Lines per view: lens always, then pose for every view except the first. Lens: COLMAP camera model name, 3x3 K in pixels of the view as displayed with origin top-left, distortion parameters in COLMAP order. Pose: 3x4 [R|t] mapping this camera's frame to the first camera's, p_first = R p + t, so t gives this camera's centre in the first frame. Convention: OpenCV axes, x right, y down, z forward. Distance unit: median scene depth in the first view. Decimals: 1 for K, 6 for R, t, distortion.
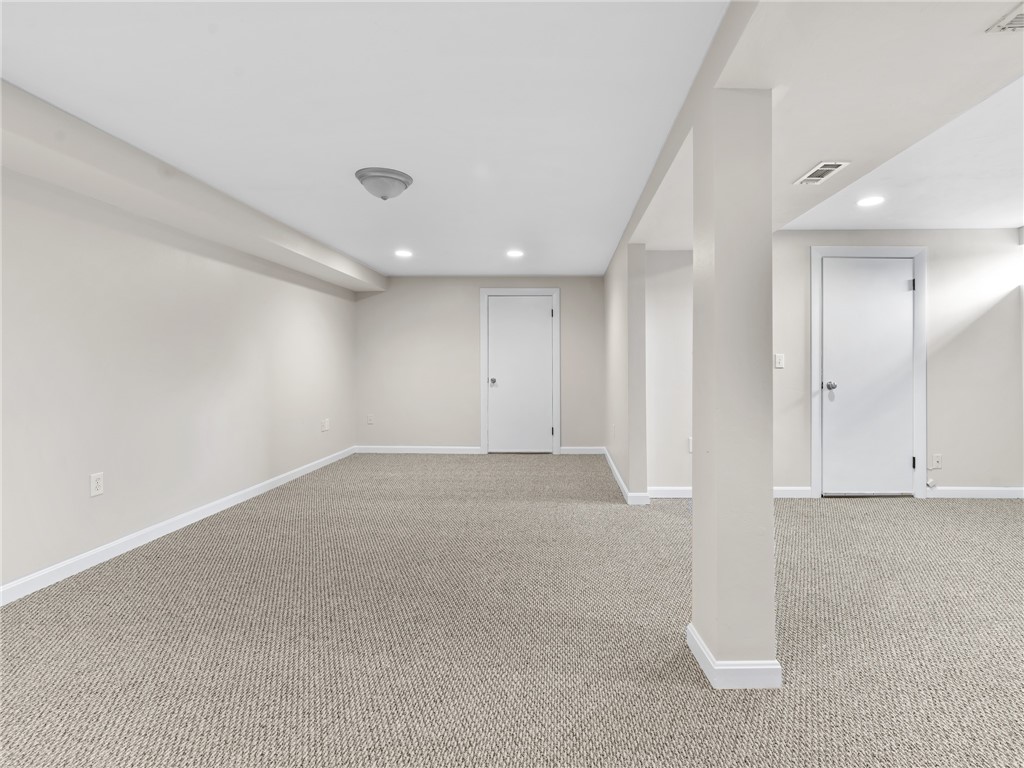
lens RADIAL K [[540.9, 0, 491.4], [0, 540.9, 363.9], [0, 0, 1]] dist [0.000071, -0.000266]
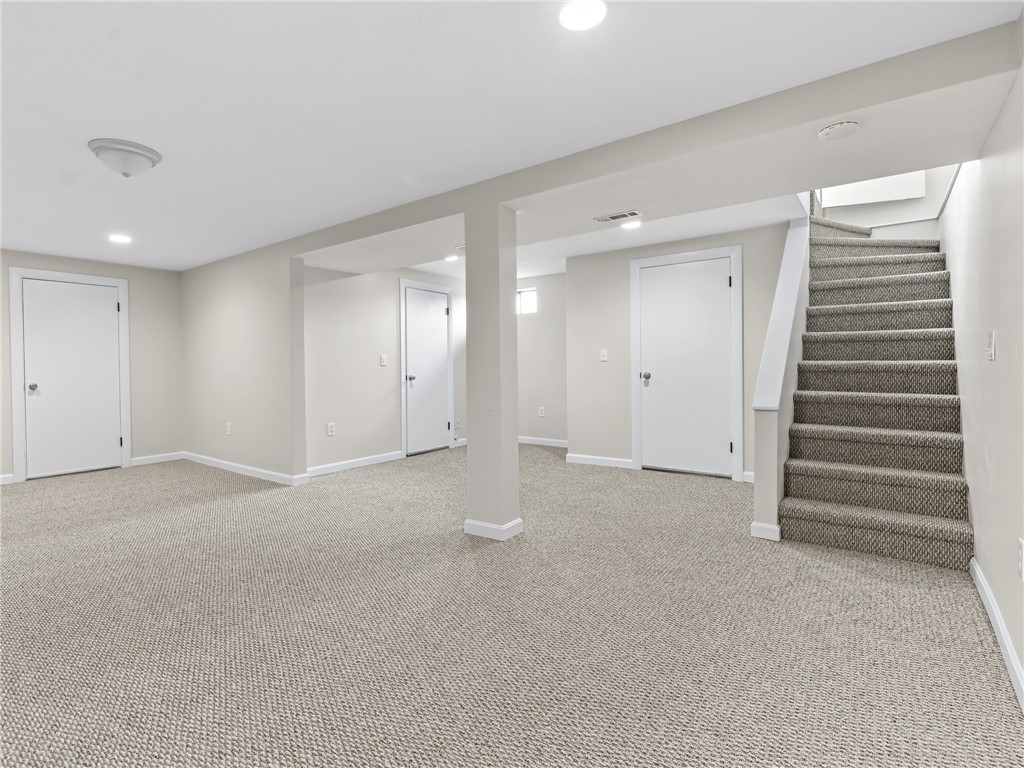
lens RADIAL K [[514.2, 0, 511.9], [0, 514.2, 368.2], [0, 0, 1]] dist [-0.000386, -0.000497]
pose [[0.575554, -0.012795, 0.817663, -0.331739], [0.009055, 0.999916, 0.009274, 0.004874], [-0.817713, 0.002066, 0.575622, -0.001062]]
